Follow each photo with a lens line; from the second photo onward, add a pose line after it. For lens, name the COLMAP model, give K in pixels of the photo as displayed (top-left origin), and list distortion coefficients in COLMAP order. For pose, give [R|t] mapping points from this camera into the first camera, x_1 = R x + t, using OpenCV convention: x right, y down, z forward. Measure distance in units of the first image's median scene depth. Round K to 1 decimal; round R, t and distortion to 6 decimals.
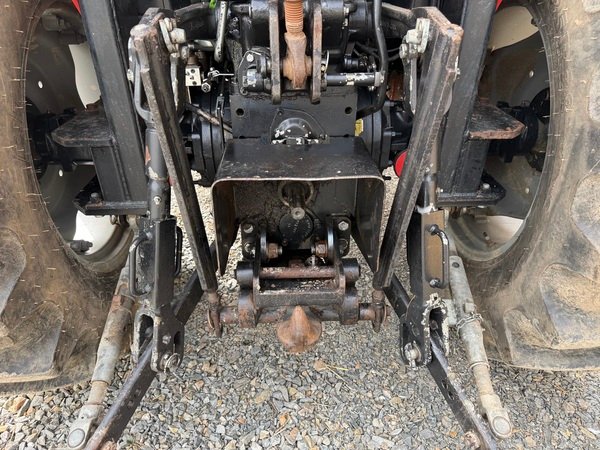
lens RADIAL K [[420.3, 0, 299.3], [0, 420.3, 219.5], [0, 0, 1]] dist [0.066014, -0.081123]
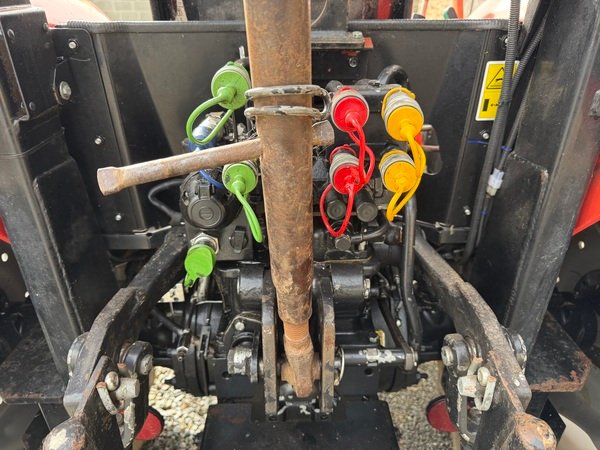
lens RADIAL K [[420.3, 0, 298.3], [0, 420.3, 223.7], [0, 0, 1]] dist [0.066014, -0.081123]
pose [[0.999780, 0.005840, -0.020131, 0.003452], [-0.007102, 0.997977, -0.063182, -0.458451], [0.019721, 0.063311, 0.997799, 0.207925]]
